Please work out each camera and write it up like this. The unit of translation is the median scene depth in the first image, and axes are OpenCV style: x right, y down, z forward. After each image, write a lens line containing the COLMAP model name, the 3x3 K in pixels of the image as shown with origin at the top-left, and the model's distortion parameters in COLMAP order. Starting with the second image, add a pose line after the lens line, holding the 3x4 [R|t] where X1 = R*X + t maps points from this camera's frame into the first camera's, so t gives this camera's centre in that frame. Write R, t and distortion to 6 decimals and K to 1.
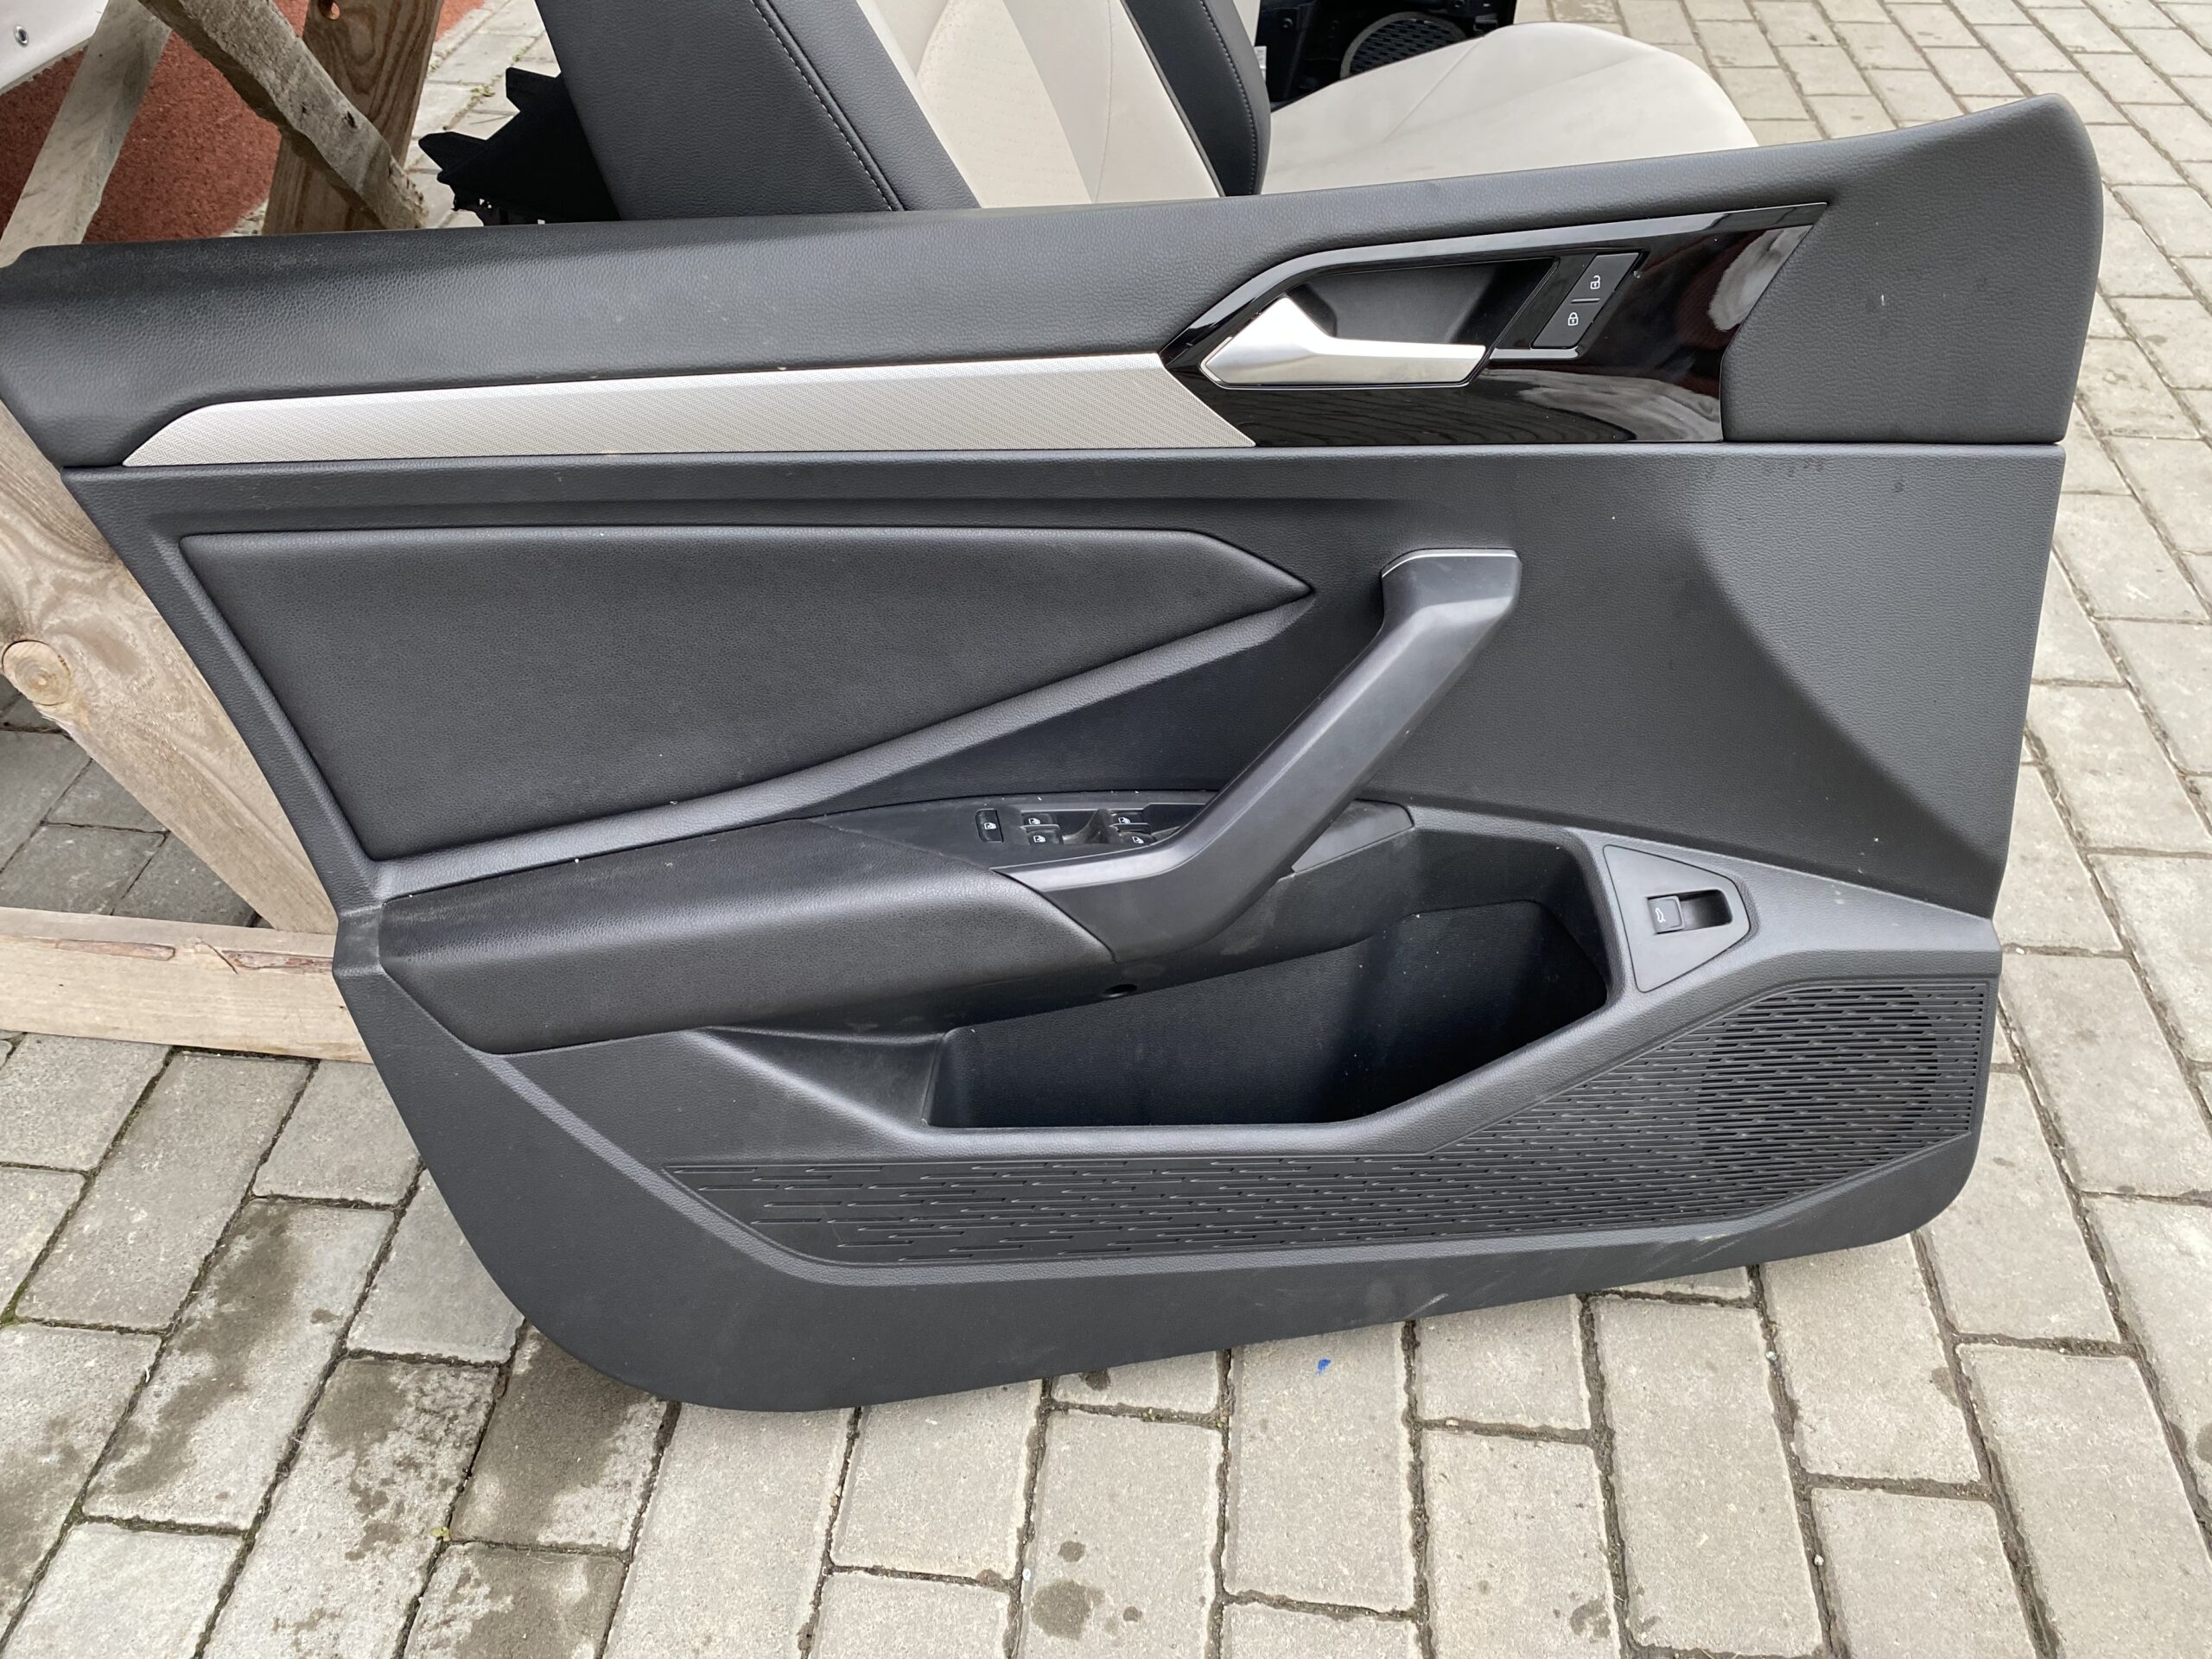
lens RADIAL K [[1694.7, 0, 1112.1], [0, 1694.7, 817.5], [0, 0, 1]] dist [0.014087, -0.004515]
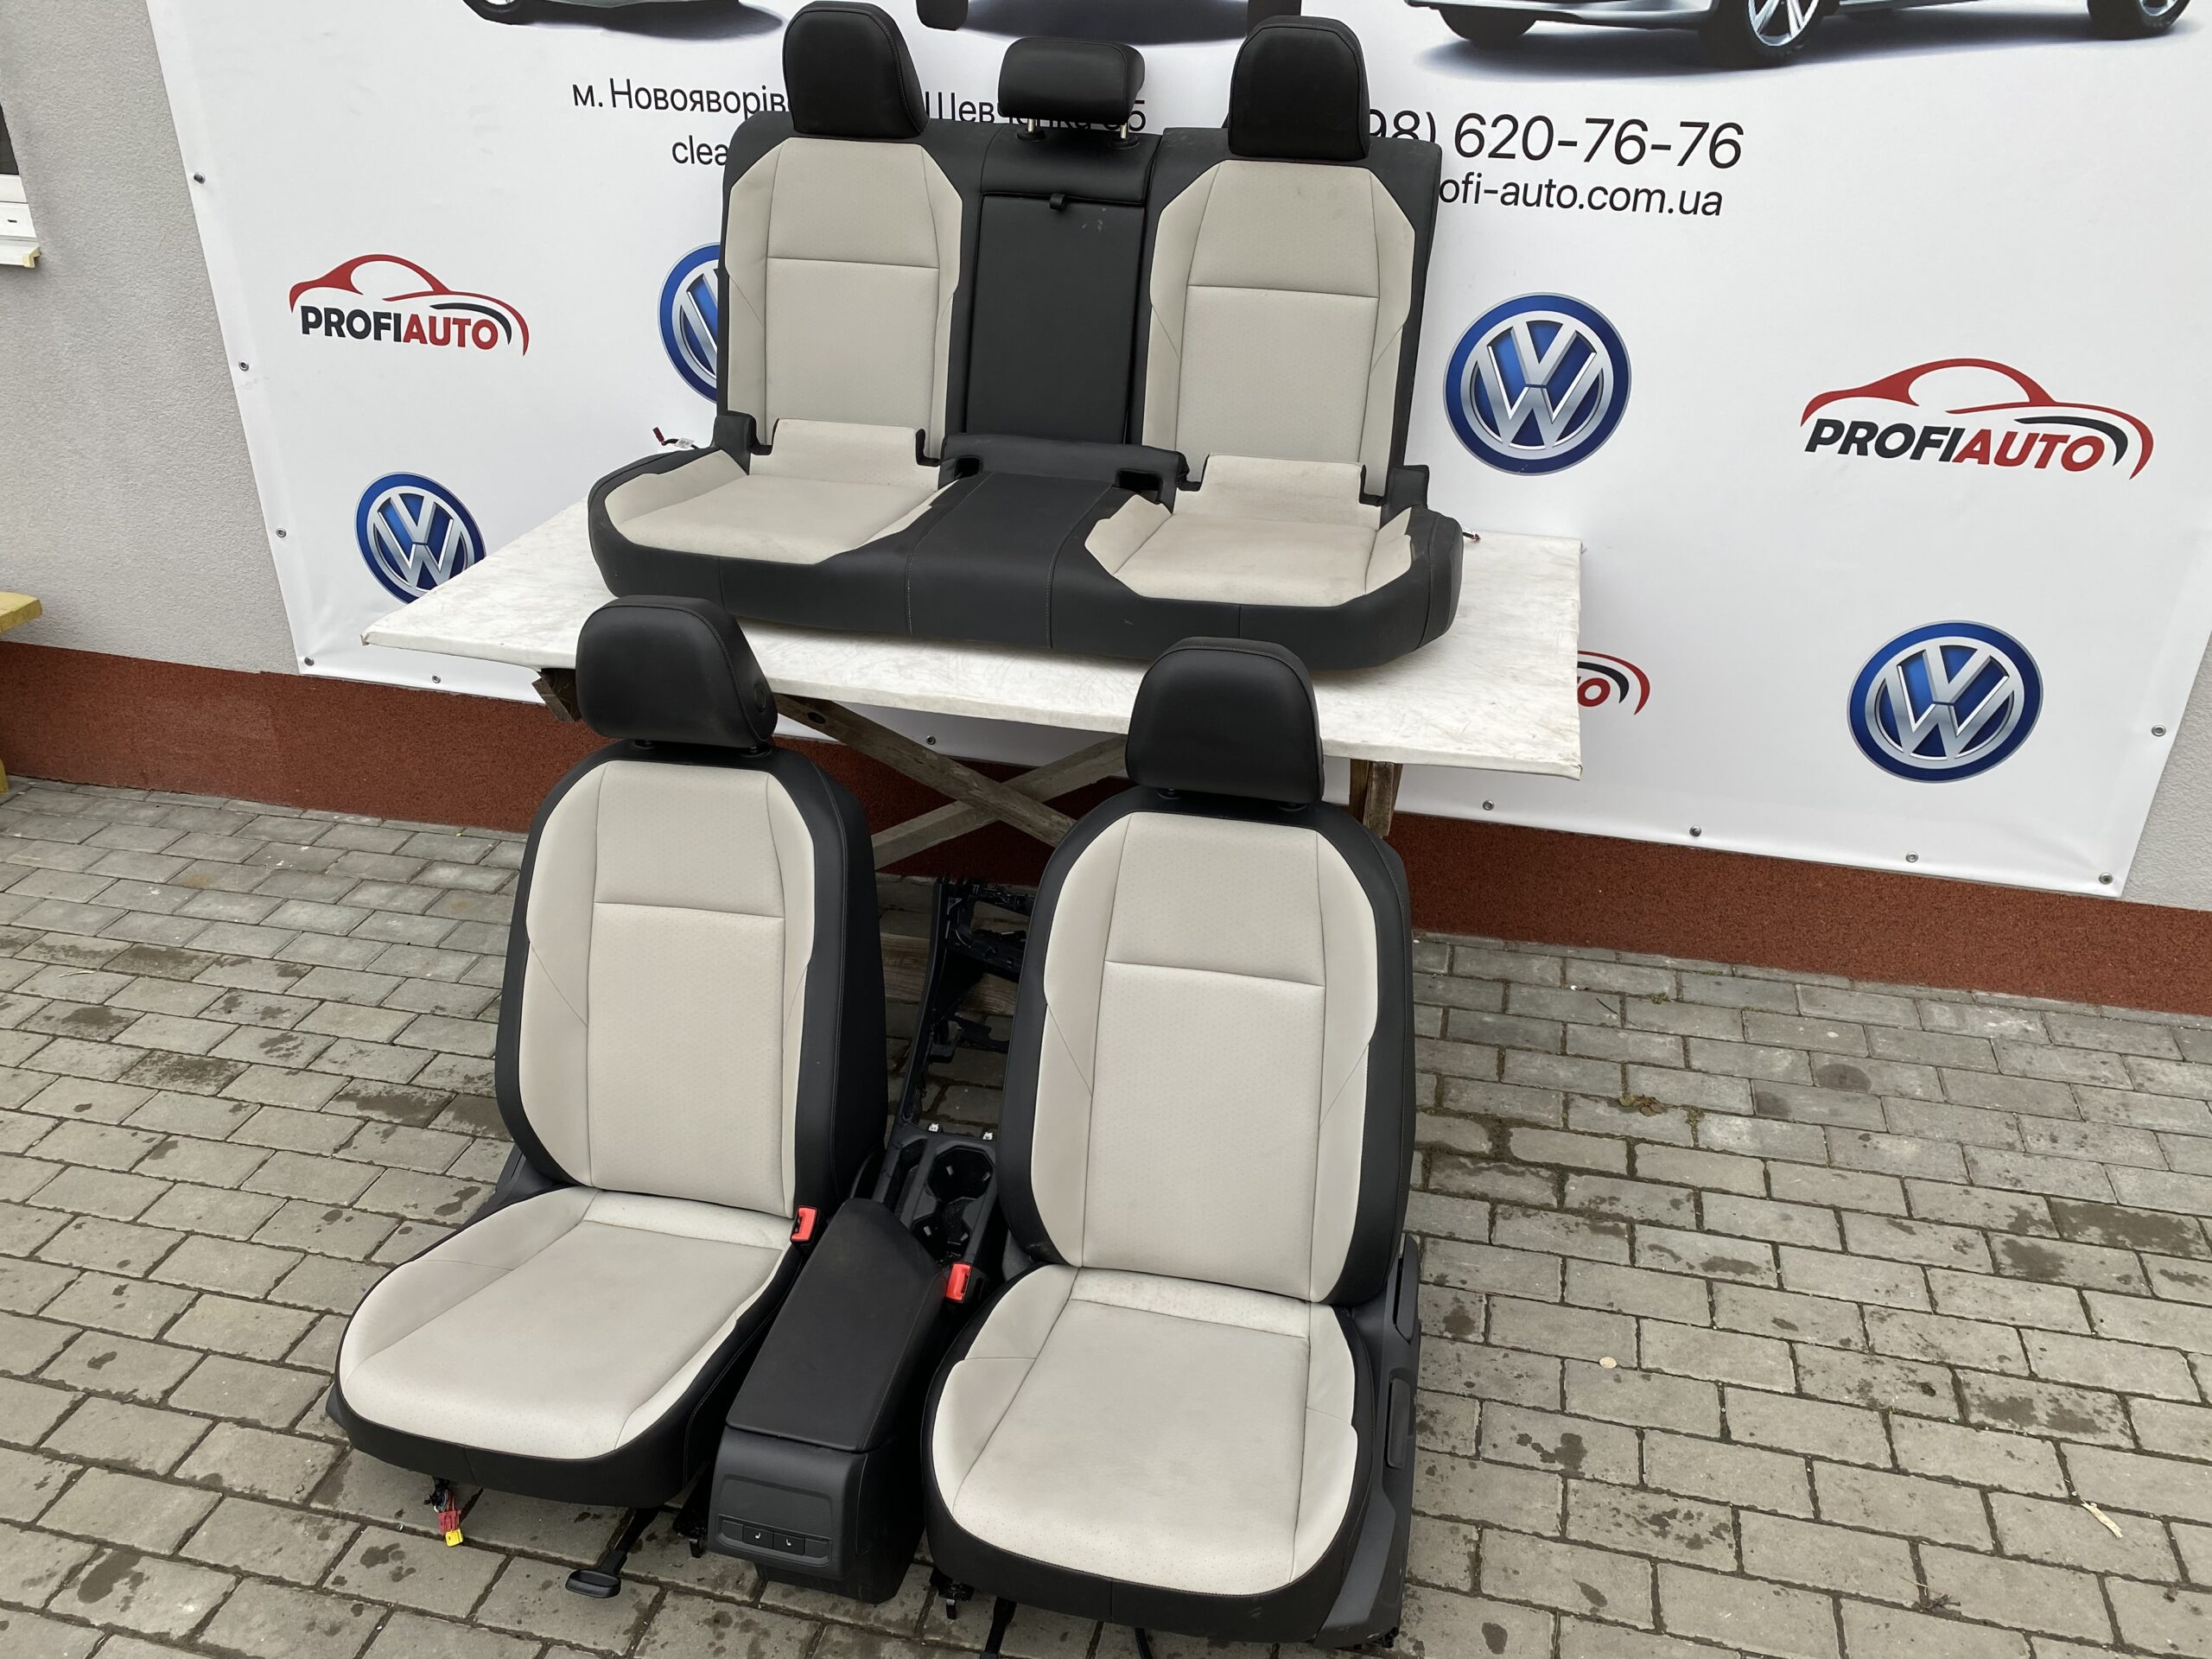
lens RADIAL K [[1694.7, 0, 1096.3], [0, 1694.7, 826.0], [0, 0, 1]] dist [0.014087, -0.004515]
pose [[-0.153411, 0.472732, -0.867750, 1.975560], [-0.649223, 0.613807, 0.449166, -2.115066], [0.744966, 0.632270, 0.212744, 0.881326]]
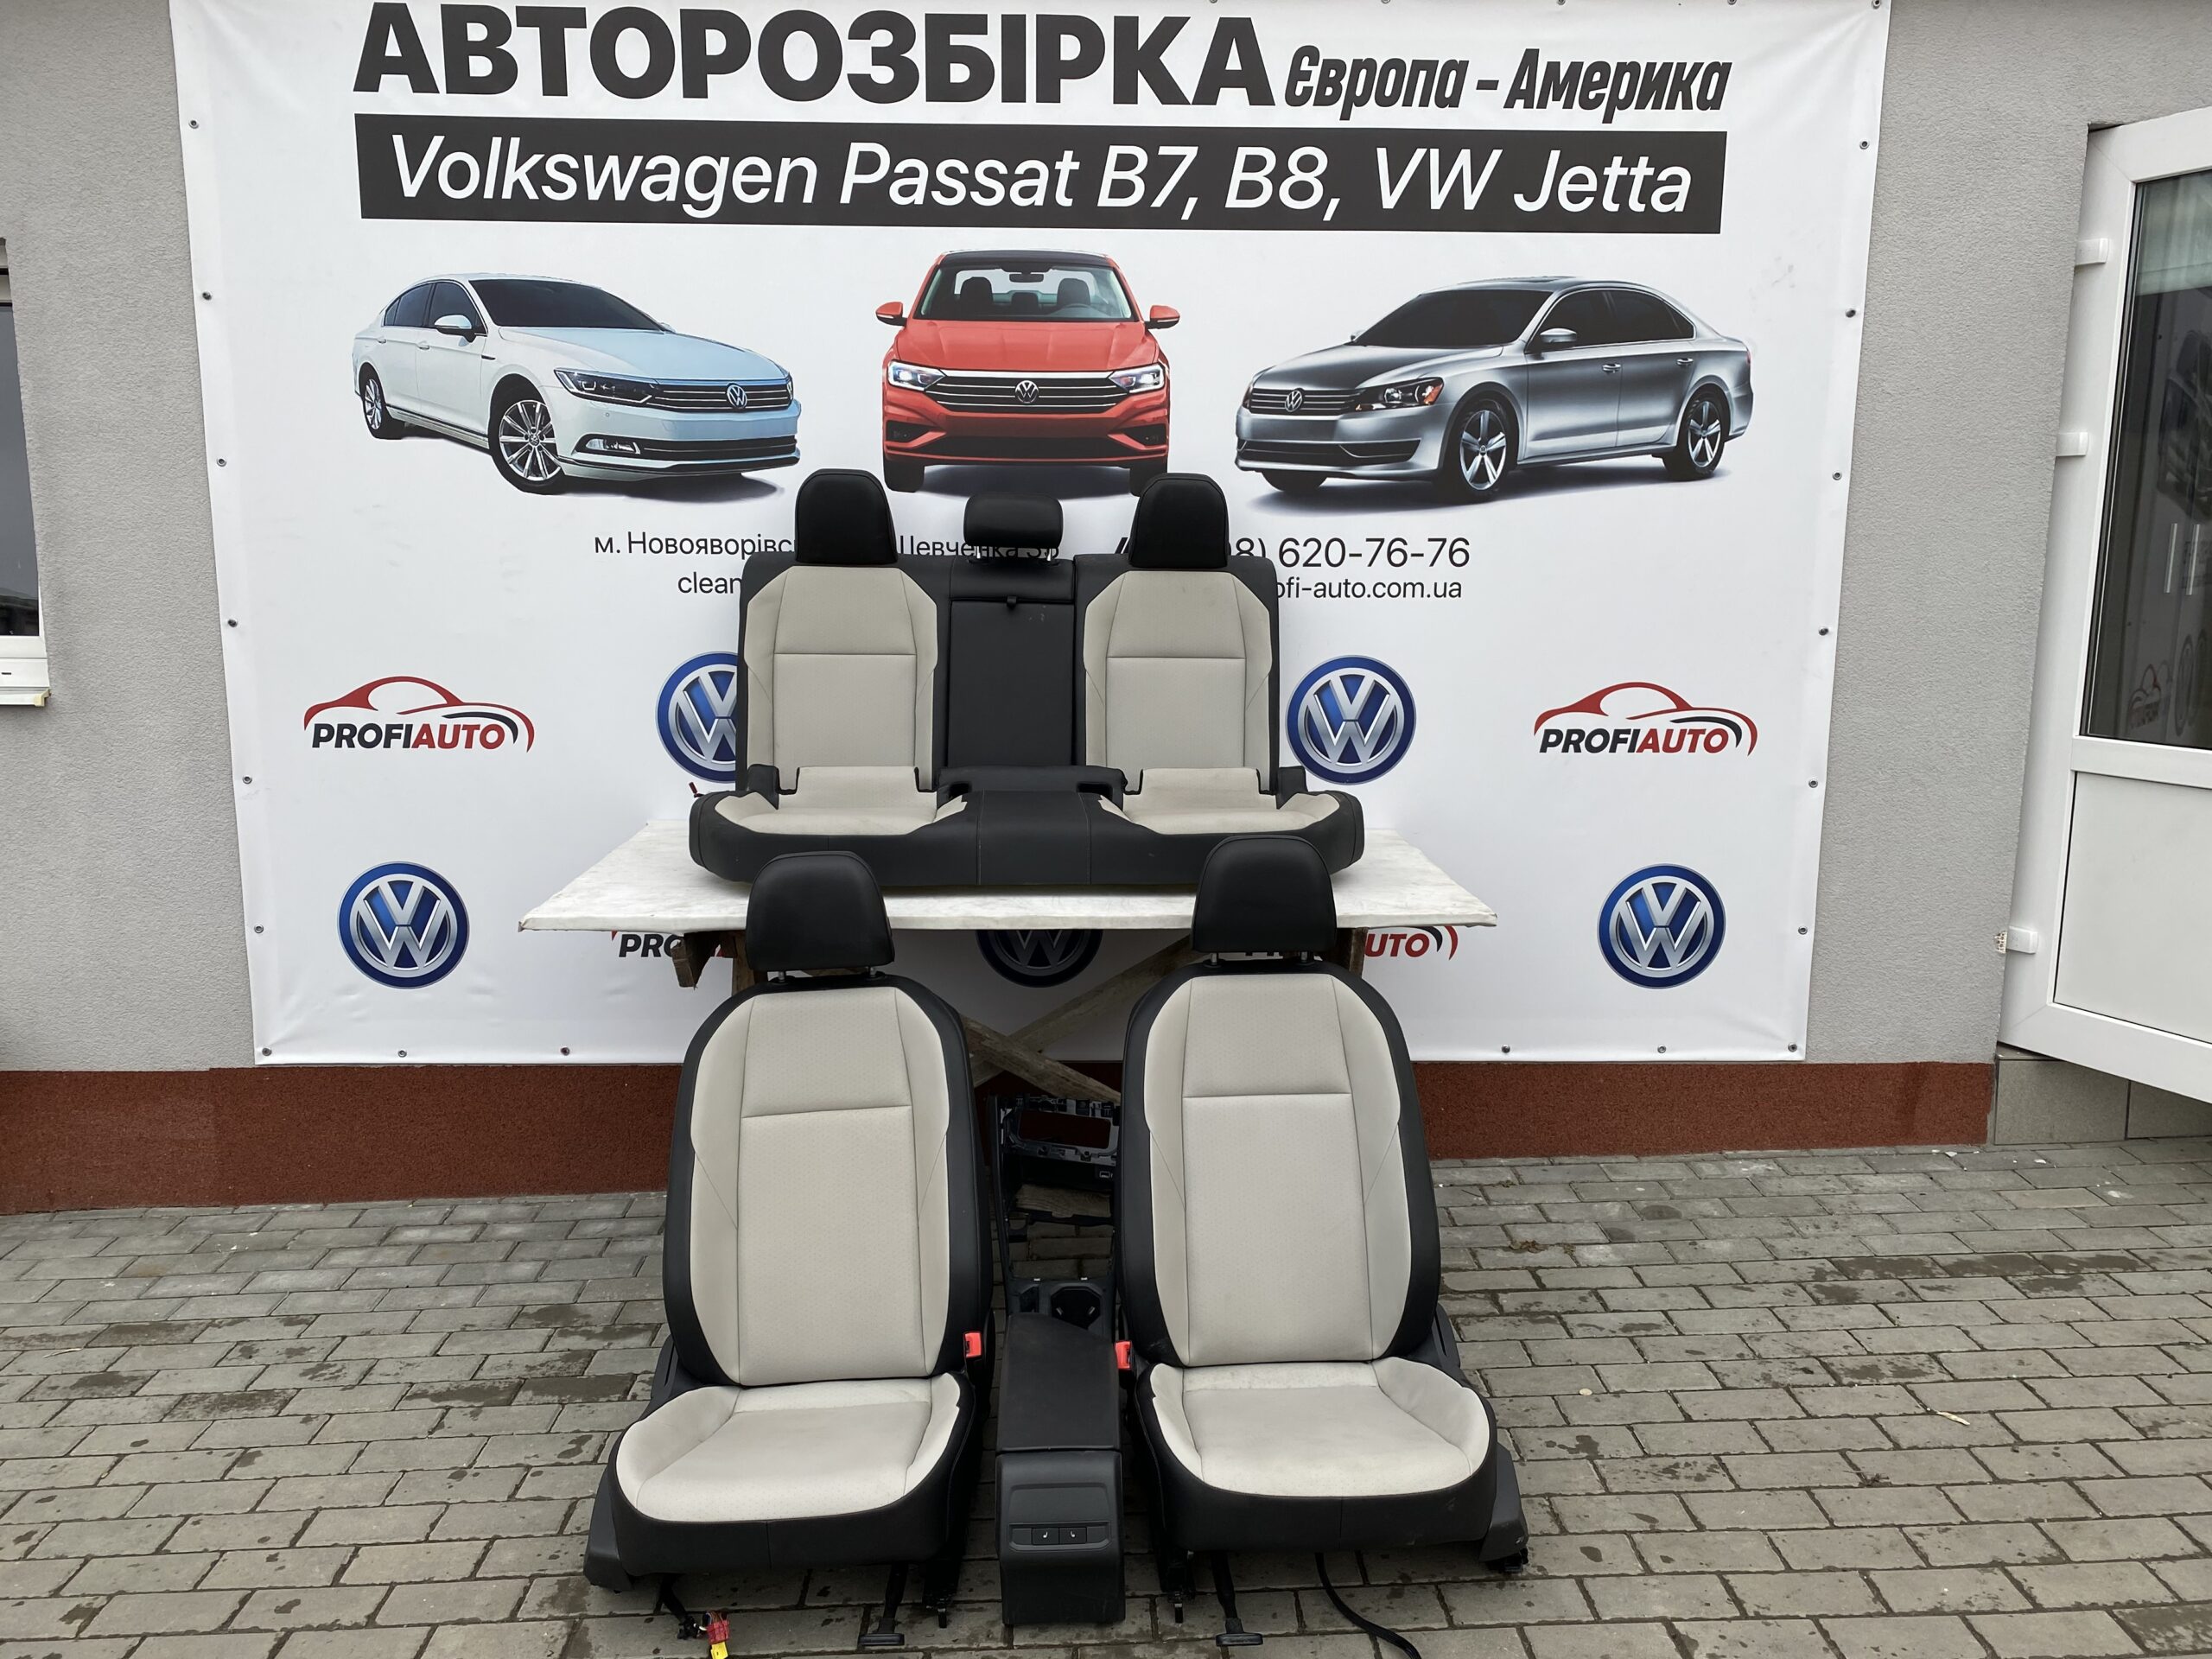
lens RADIAL K [[1694.7, 0, 1101.3], [0, 1694.7, 818.9], [0, 0, 1]] dist [0.014087, -0.004515]
pose [[0.114175, 0.173390, -0.978213, 2.917180], [-0.647857, 0.759474, 0.059002, -1.399961], [0.753157, 0.627005, 0.199045, 0.467386]]
